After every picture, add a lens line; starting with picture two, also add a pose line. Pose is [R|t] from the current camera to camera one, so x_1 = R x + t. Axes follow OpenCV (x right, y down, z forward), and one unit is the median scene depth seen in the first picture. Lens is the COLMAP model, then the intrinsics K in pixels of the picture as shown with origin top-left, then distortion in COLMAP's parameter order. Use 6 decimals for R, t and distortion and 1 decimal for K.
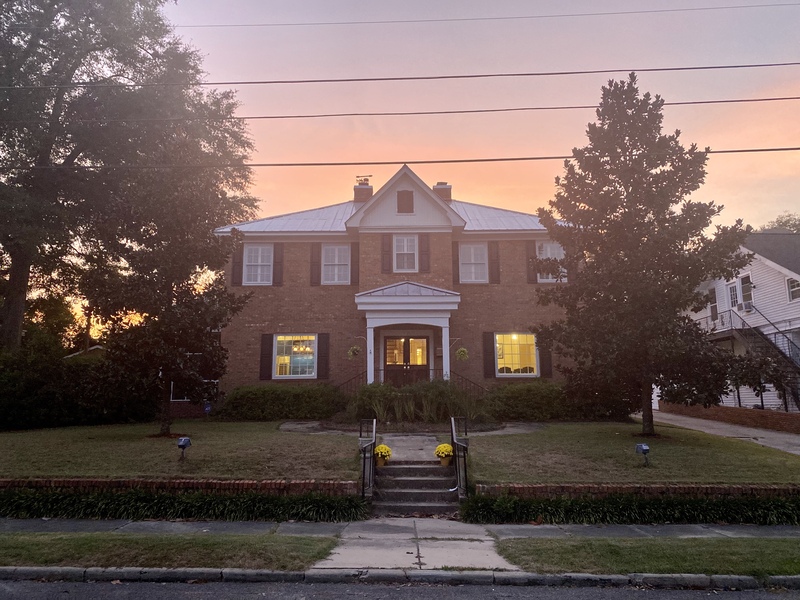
lens RADIAL K [[628.2, 0, 394.8], [0, 628.2, 294.4], [0, 0, 1]] dist [0.003426, -0.010188]
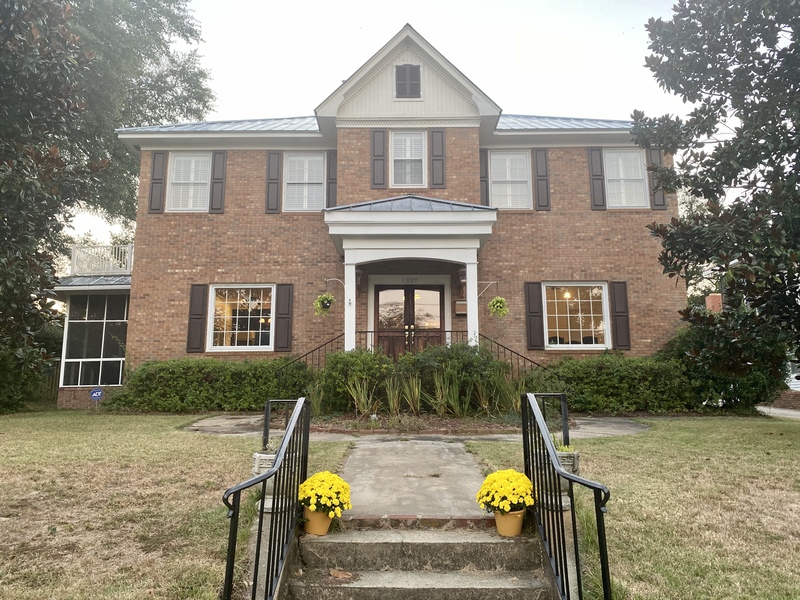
lens RADIAL K [[641.3, 0, 399.1], [0, 641.3, 302.8], [0, 0, 1]] dist [-0.006014, 0.011161]
pose [[0.999986, 0.001739, -0.005008, 0.011629], [-0.001643, 0.999818, 0.019025, 0.072946], [0.005040, -0.019016, 0.999806, 0.338765]]
